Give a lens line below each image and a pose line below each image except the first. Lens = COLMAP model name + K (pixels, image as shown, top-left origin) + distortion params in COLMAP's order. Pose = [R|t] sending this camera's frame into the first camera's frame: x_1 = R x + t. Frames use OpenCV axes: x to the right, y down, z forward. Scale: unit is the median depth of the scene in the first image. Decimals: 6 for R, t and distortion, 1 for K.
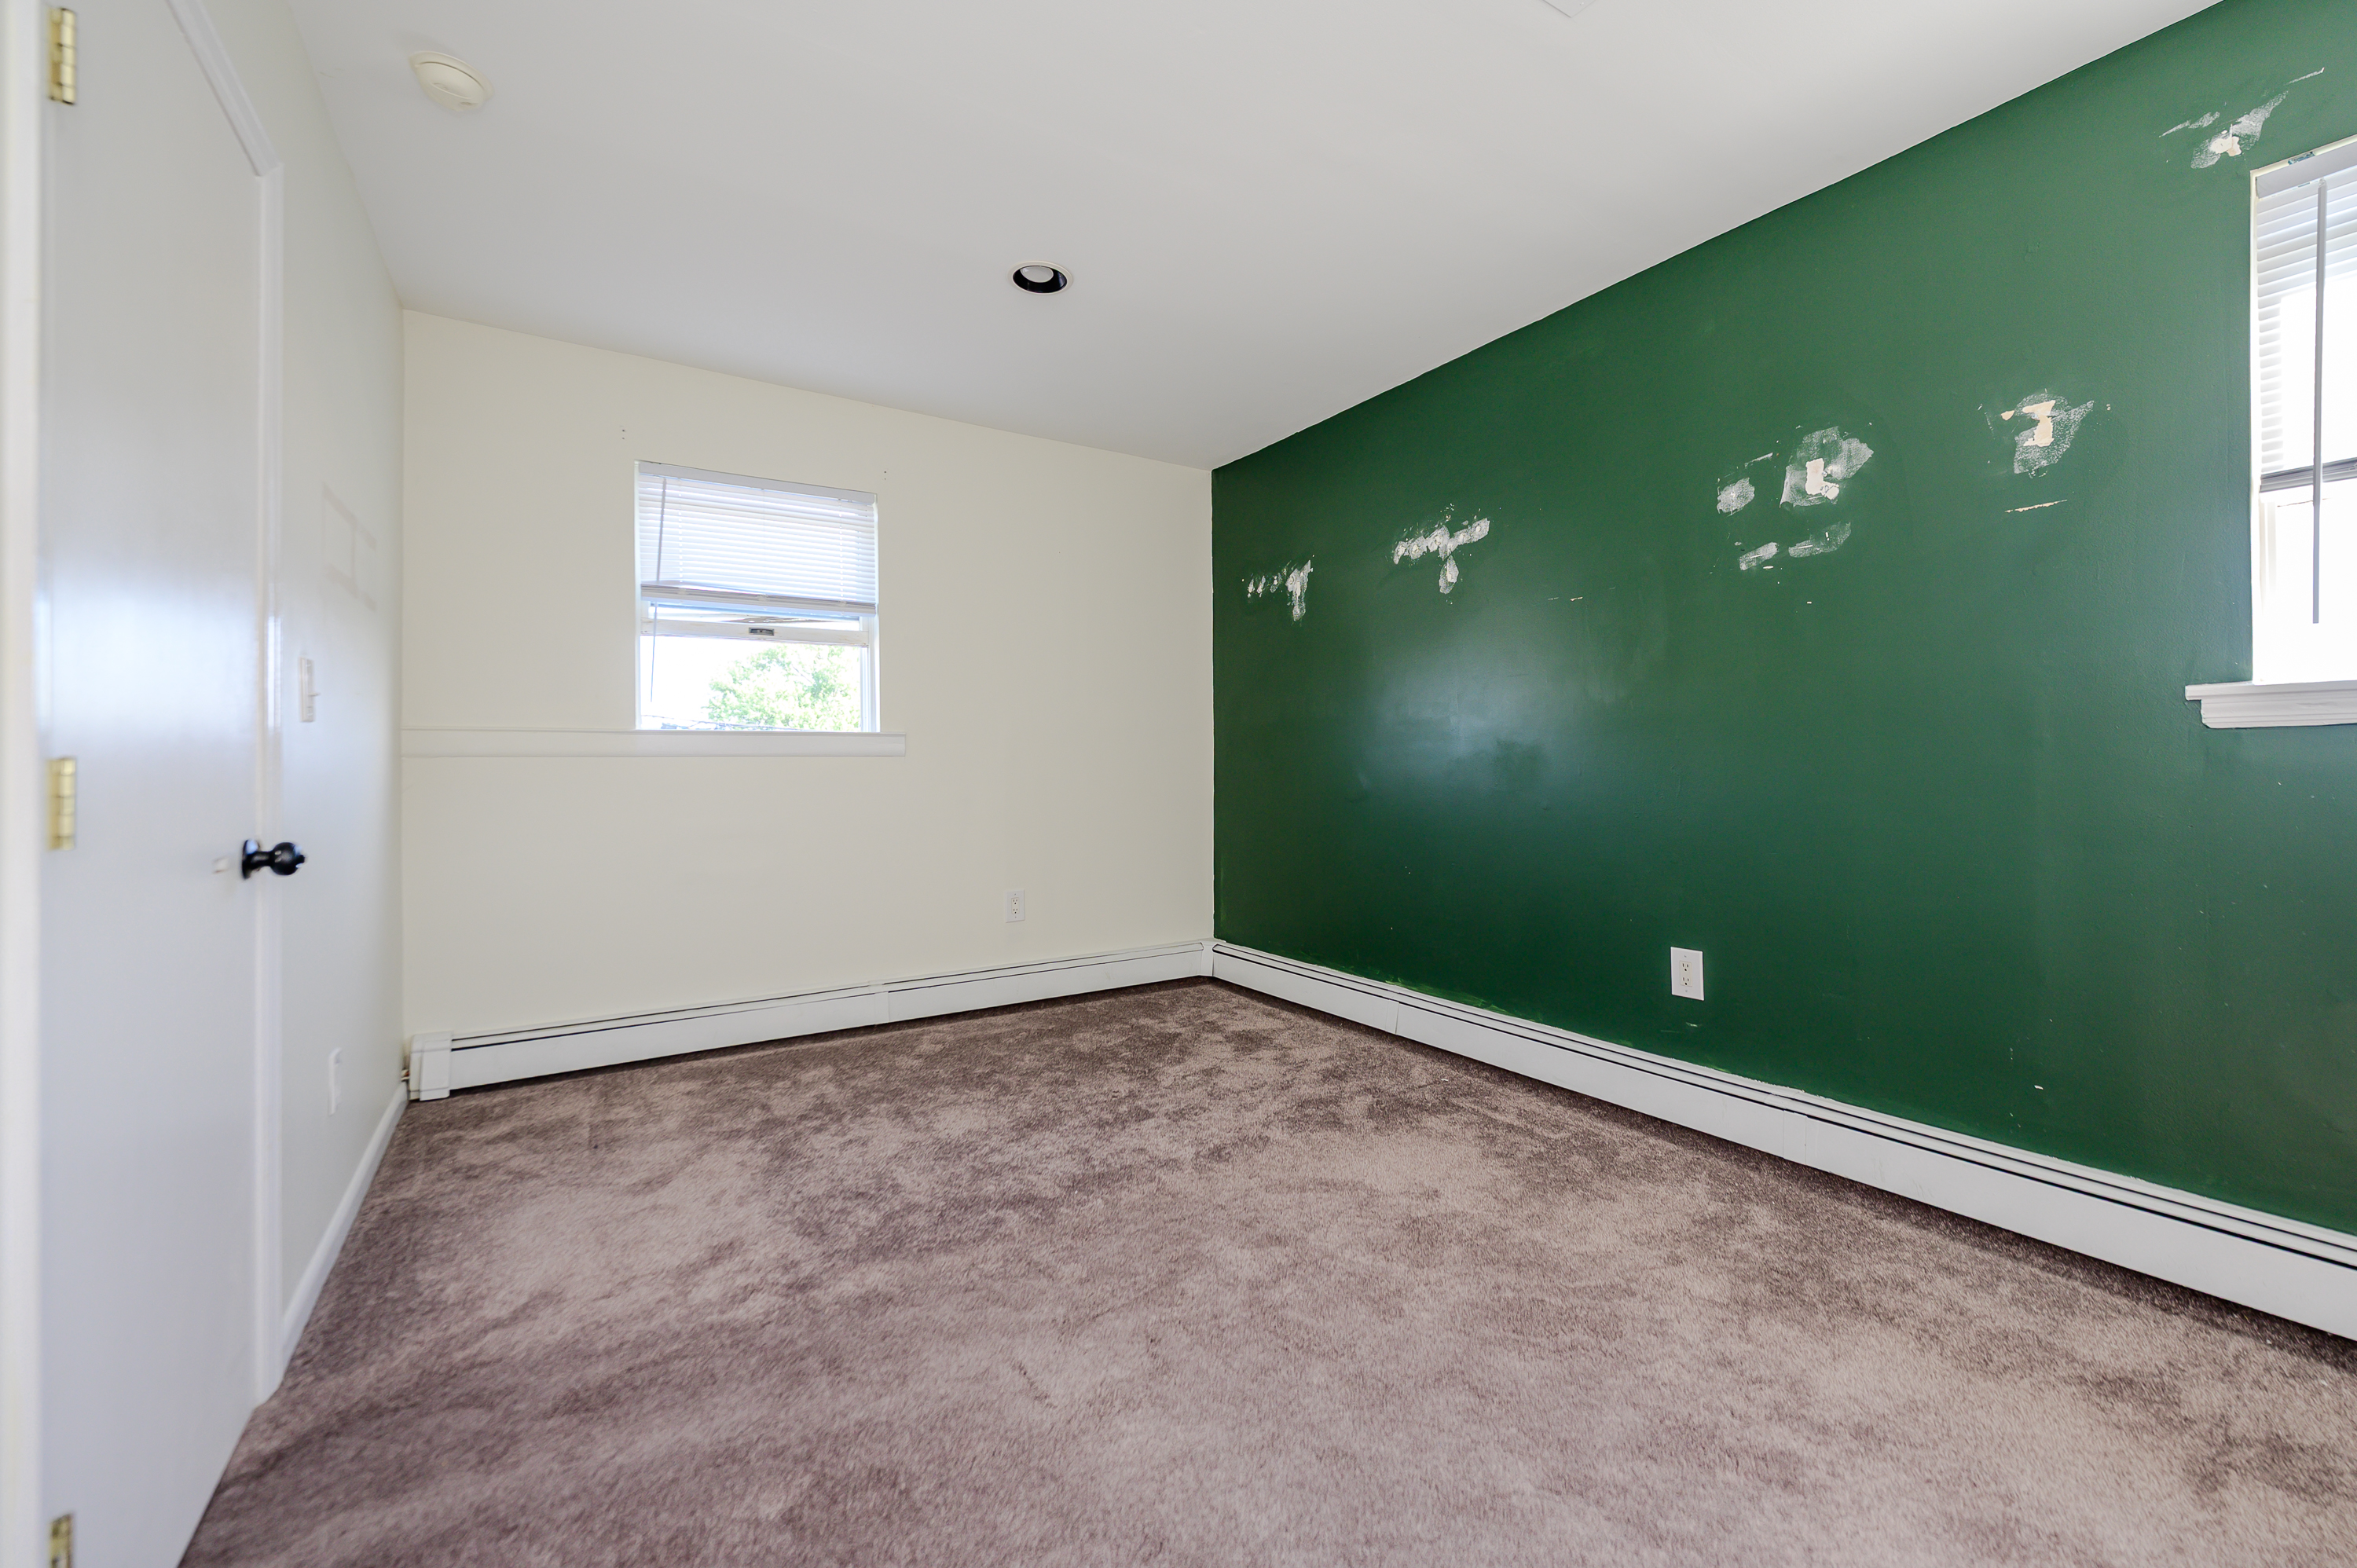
lens RADIAL K [[946.2, 0, 1188.3], [0, 946.2, 770.8], [0, 0, 1]] dist [0.003948, -0.000905]
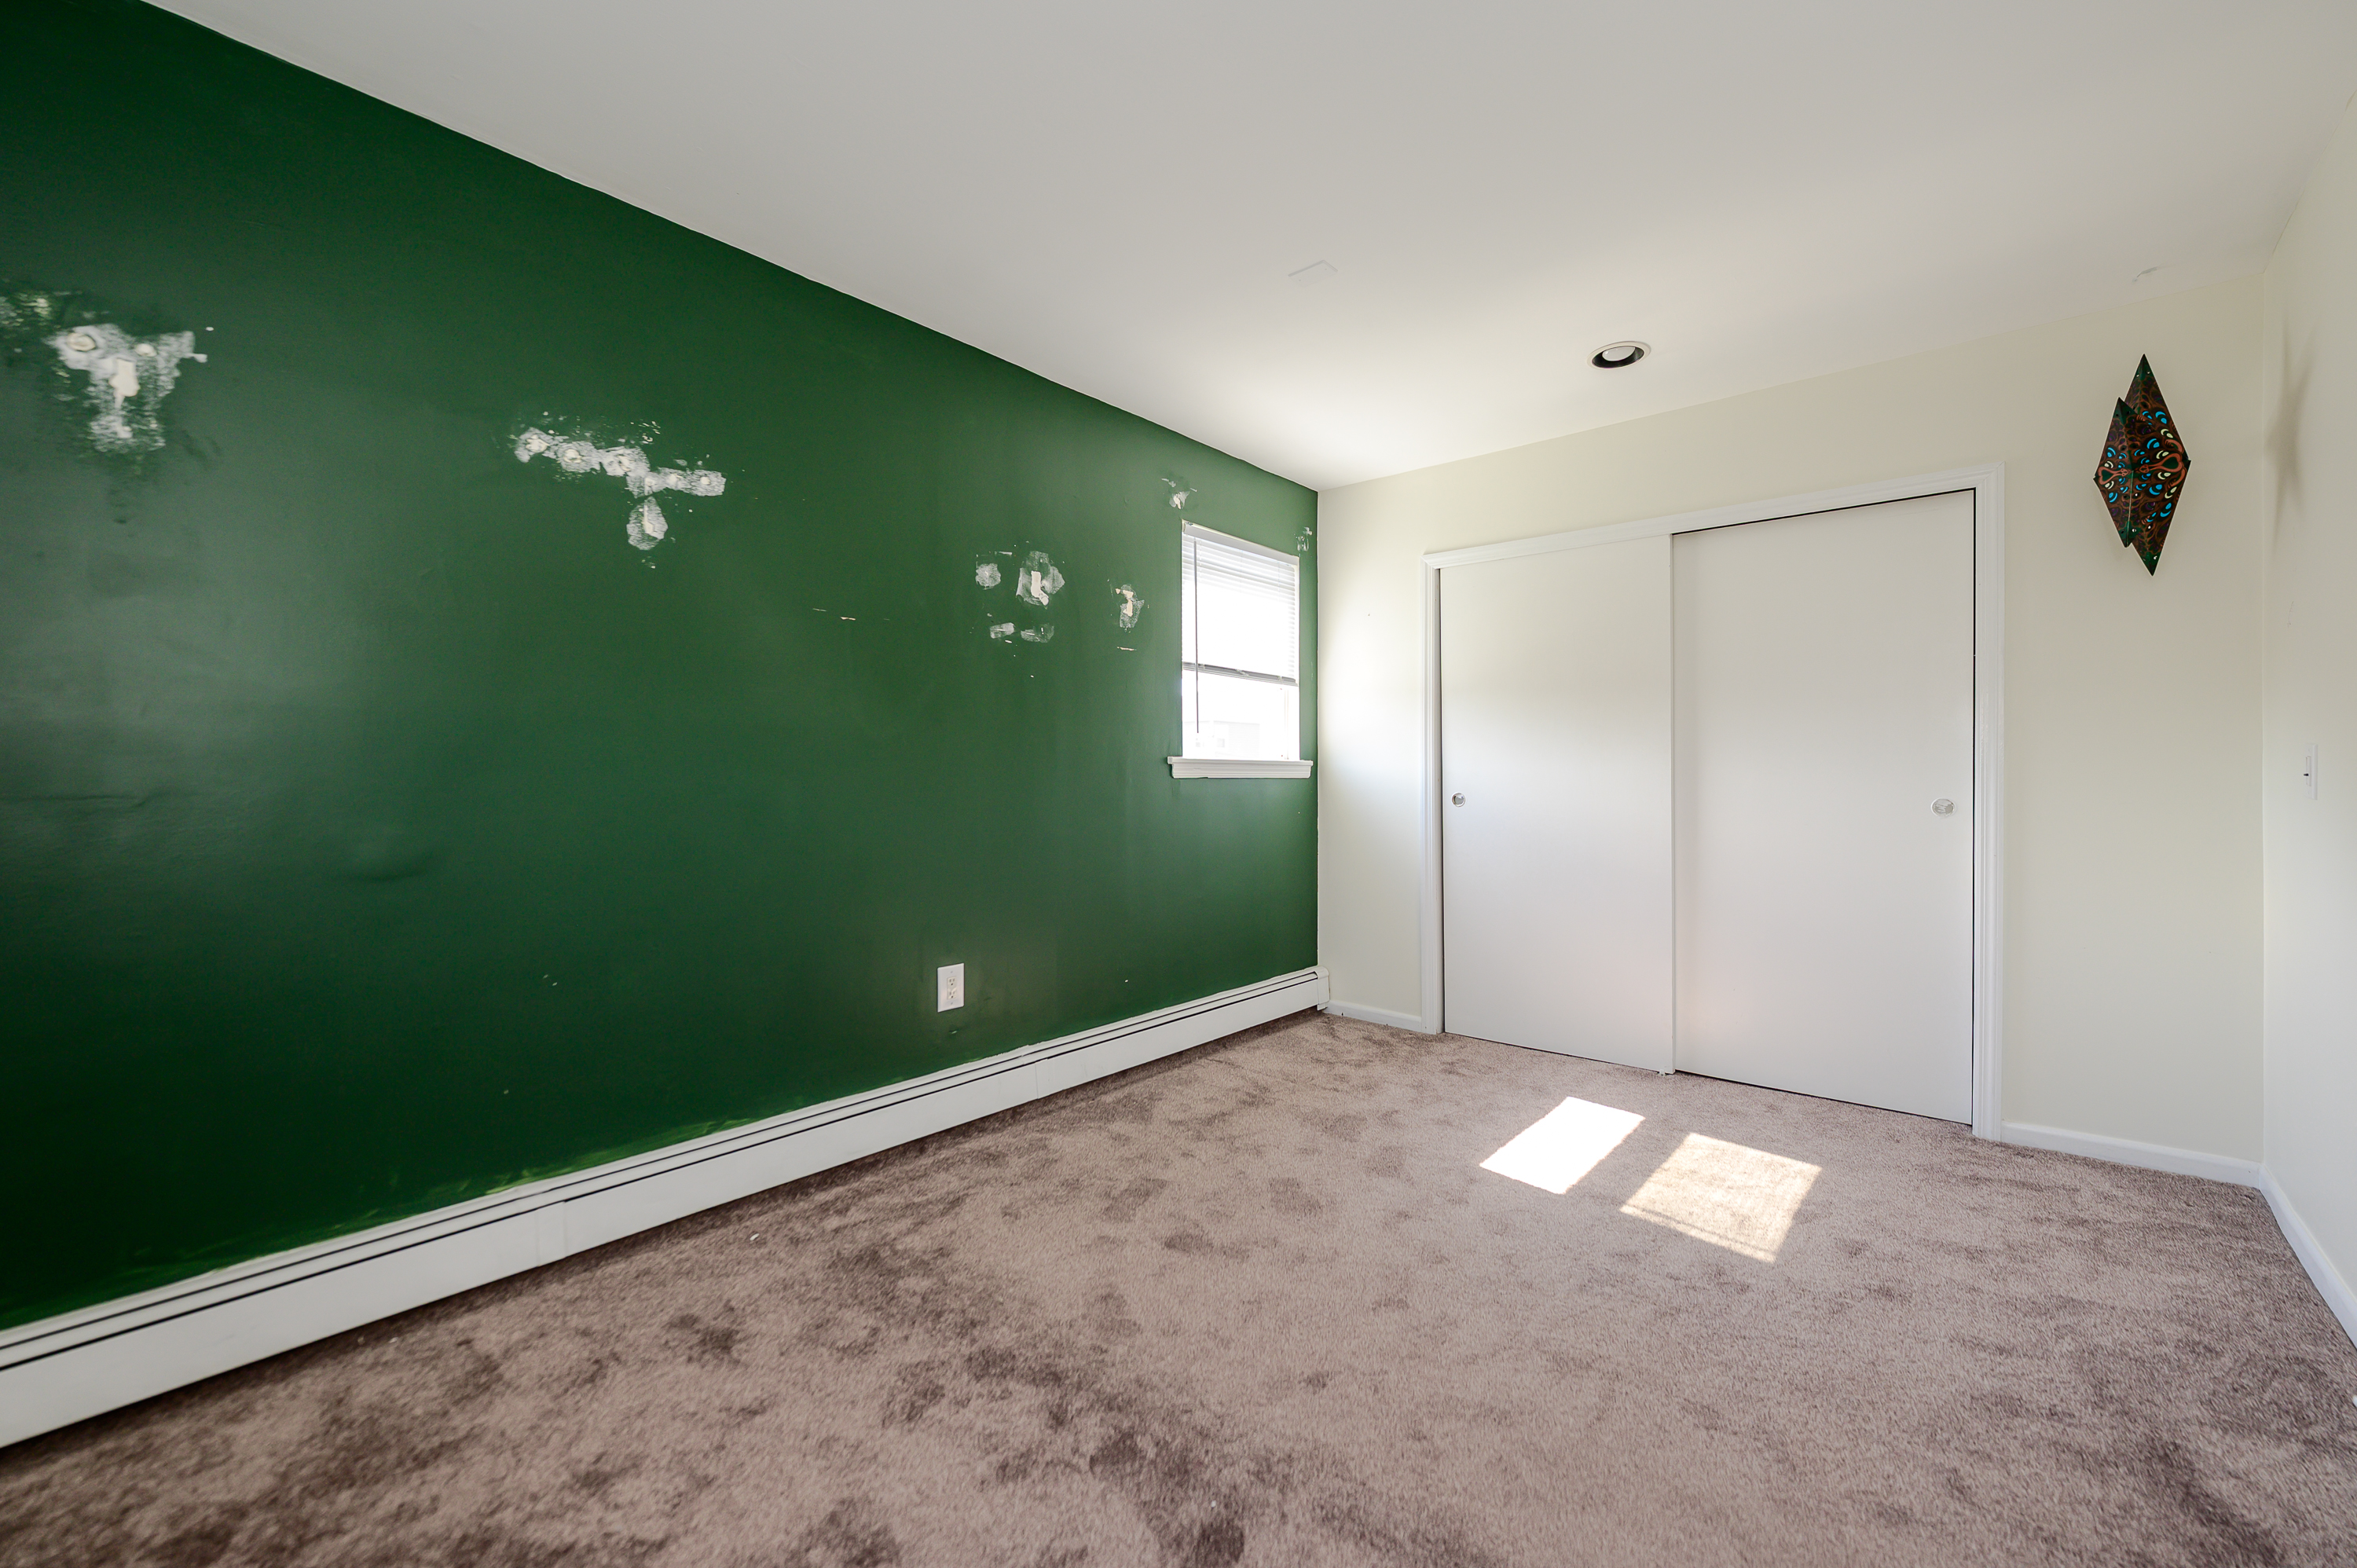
lens RADIAL K [[946.2, 0, 1189.6], [0, 946.2, 790.4], [0, 0, 1]] dist [0.003948, -0.000905]
pose [[-0.276614, 0.002958, 0.960977, -0.680176], [0.015042, 0.999886, 0.001253, -0.014822], [-0.960863, 0.014802, -0.276627, 1.145318]]
